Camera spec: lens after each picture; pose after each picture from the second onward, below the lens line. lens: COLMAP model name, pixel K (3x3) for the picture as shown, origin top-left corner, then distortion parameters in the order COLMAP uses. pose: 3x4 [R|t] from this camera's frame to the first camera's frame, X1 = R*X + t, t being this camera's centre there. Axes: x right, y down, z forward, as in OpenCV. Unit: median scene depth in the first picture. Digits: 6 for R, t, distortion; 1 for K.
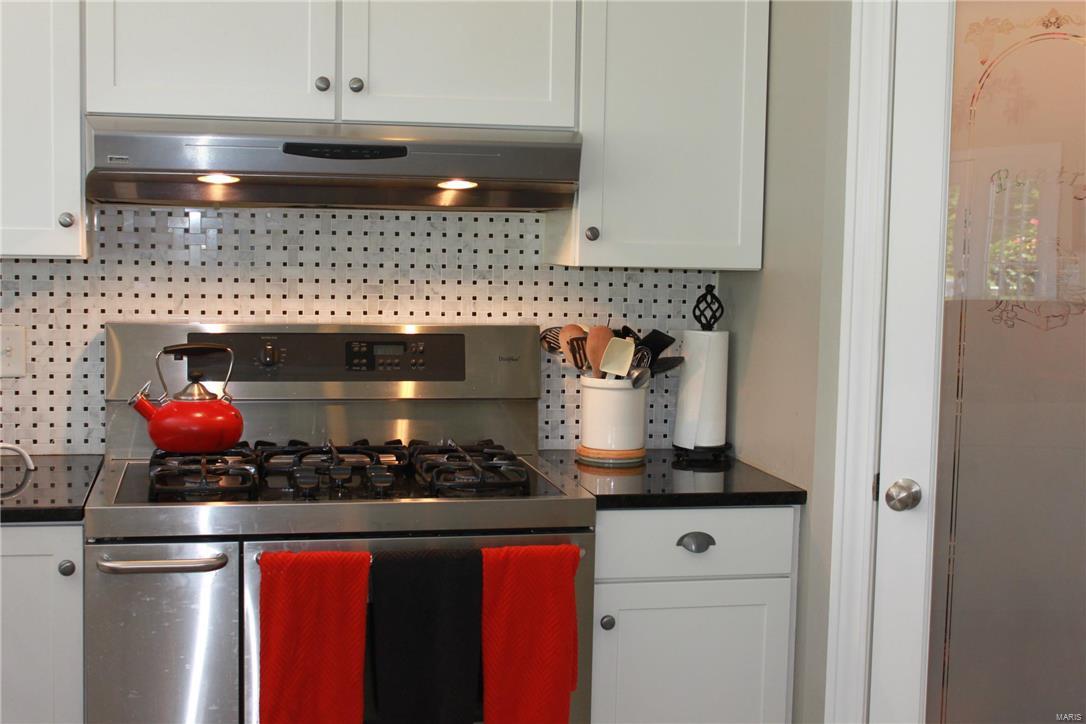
lens RADIAL K [[1504.3, 0, 543.0], [0, 1504.3, 362.0], [0, 0, 1]] dist [-0.005267, -0.033366]
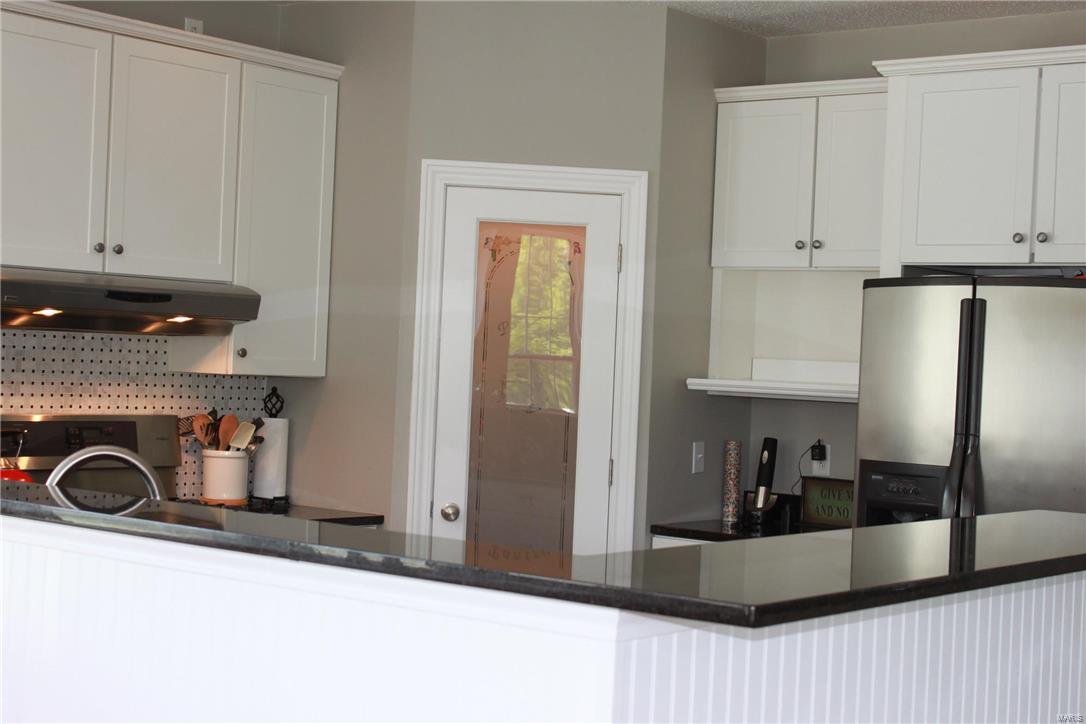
lens RADIAL K [[1776.4, 0, 543.0], [0, 1776.4, 362.0], [0, 0, 1]] dist [-0.013399, -0.037032]
pose [[0.782262, 0.011725, 0.622839, -0.781893], [0.030909, 0.997861, -0.057606, 0.033119], [-0.622182, 0.064314, 0.780227, -0.531187]]
